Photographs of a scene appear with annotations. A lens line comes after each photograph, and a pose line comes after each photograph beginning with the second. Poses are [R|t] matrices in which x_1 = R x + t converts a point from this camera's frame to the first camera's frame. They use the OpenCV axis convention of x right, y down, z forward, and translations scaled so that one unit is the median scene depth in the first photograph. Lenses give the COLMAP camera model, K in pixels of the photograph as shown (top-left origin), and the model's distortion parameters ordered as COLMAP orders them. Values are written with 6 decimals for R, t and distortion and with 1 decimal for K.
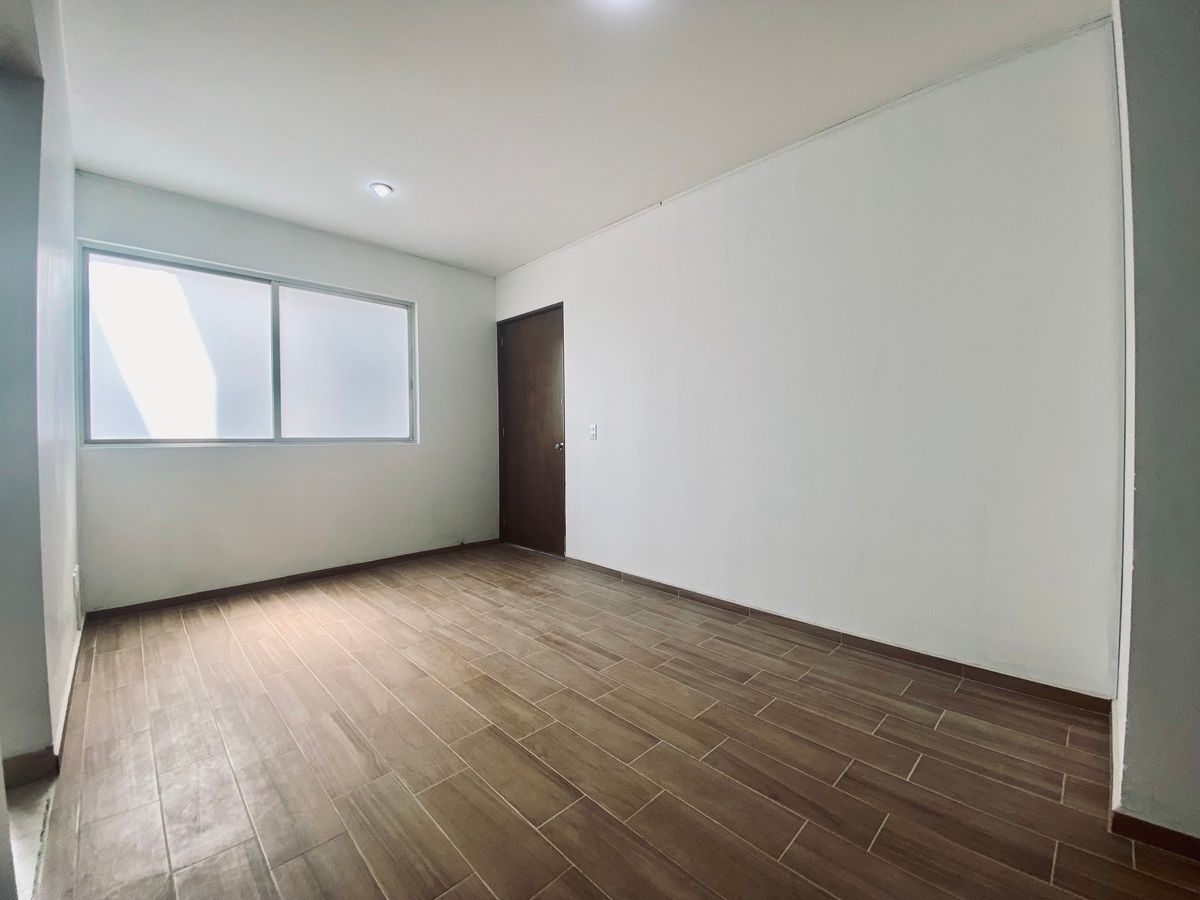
lens RADIAL K [[484.0, 0, 601.2], [0, 484.0, 450.4], [0, 0, 1]] dist [0.008484, -0.012478]
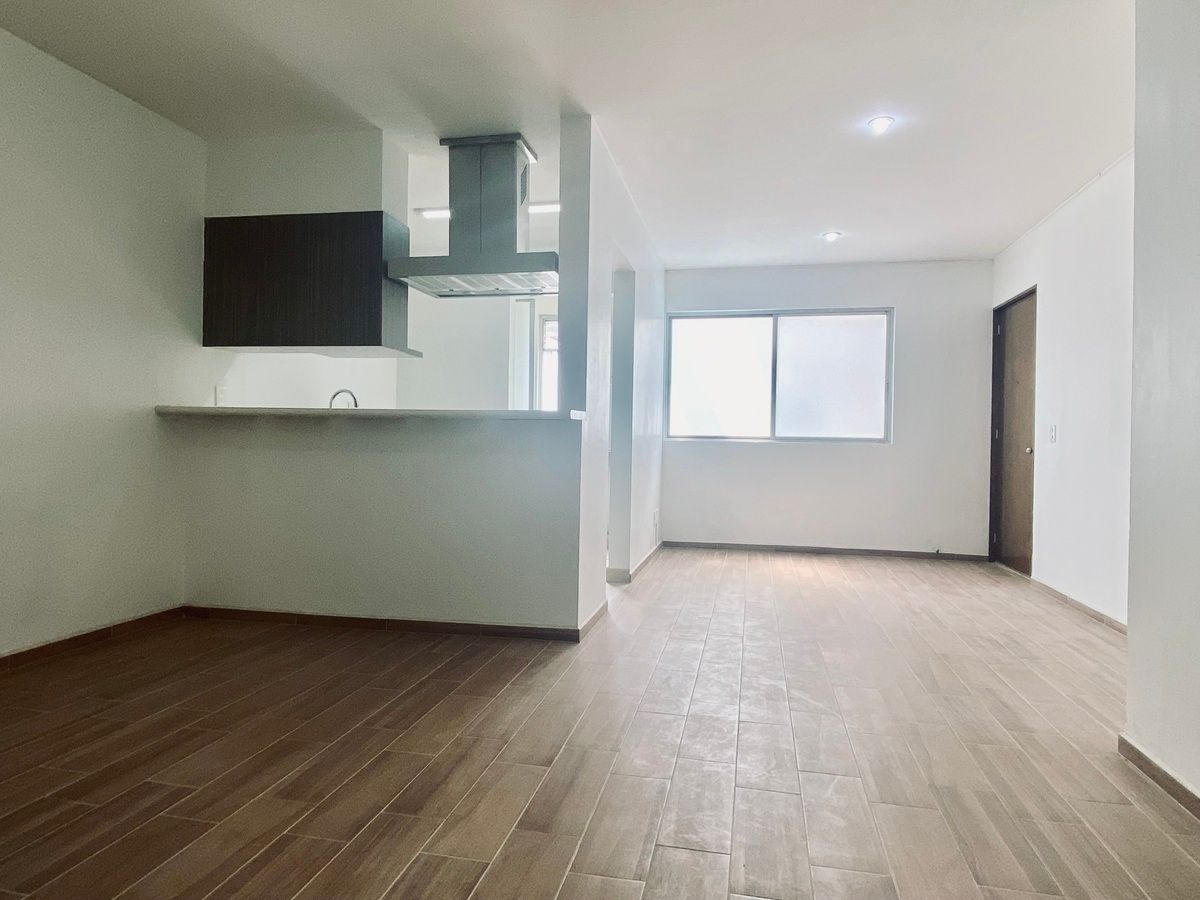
lens RADIAL K [[732.6, 0, 605.8], [0, 732.6, 442.7], [0, 0, 1]] dist [0.039692, -0.021153]
pose [[0.564712, 0.018311, -0.825085, 0.757802], [-0.043064, 0.999046, -0.007302, 0.025976], [0.824164, 0.039655, 0.564962, -0.501428]]
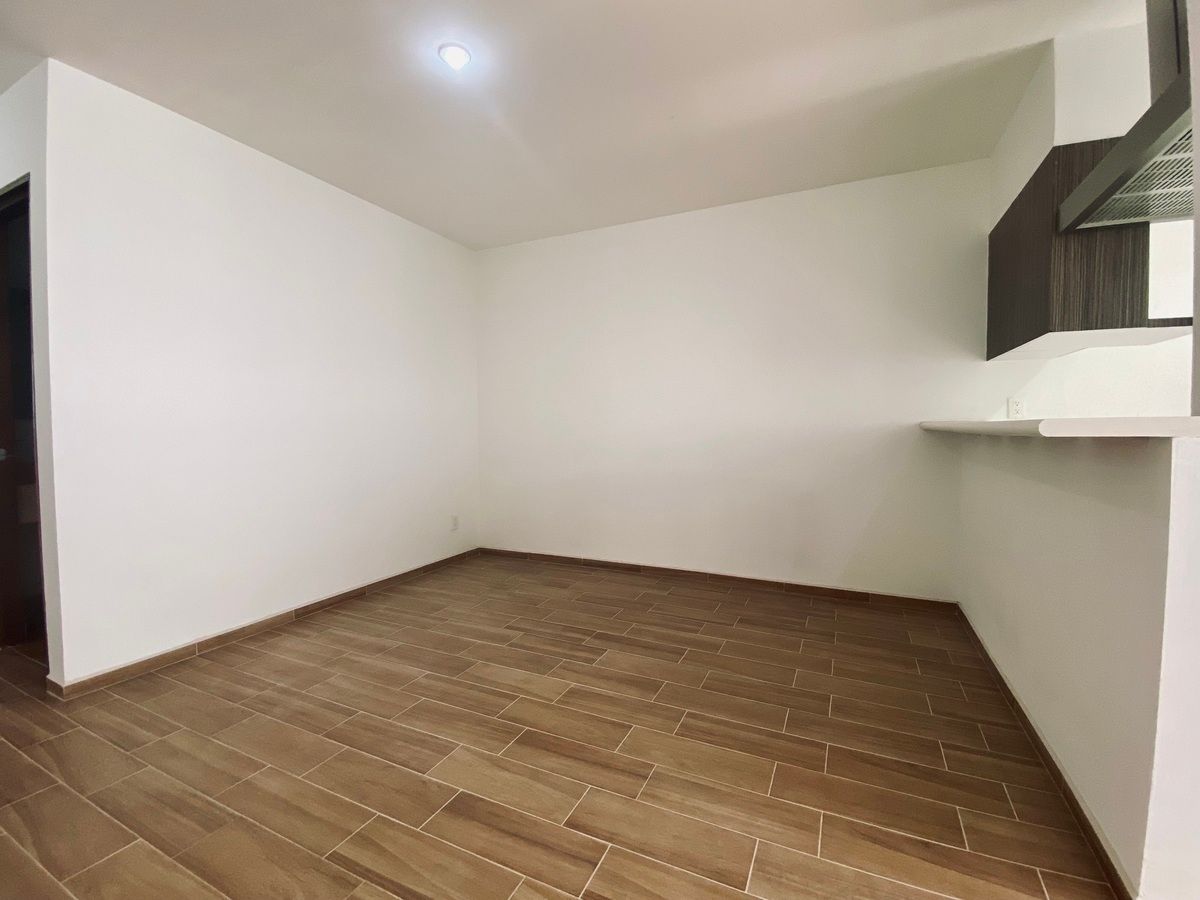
lens RADIAL K [[524.5, 0, 603.0], [0, 524.5, 442.2], [0, 0, 1]] dist [0.016331, -0.014176]
pose [[-0.939108, 0.025561, -0.342669, 0.261311], [0.004437, 0.998048, 0.062288, -0.037803], [0.343592, 0.056975, -0.937389, 0.309736]]
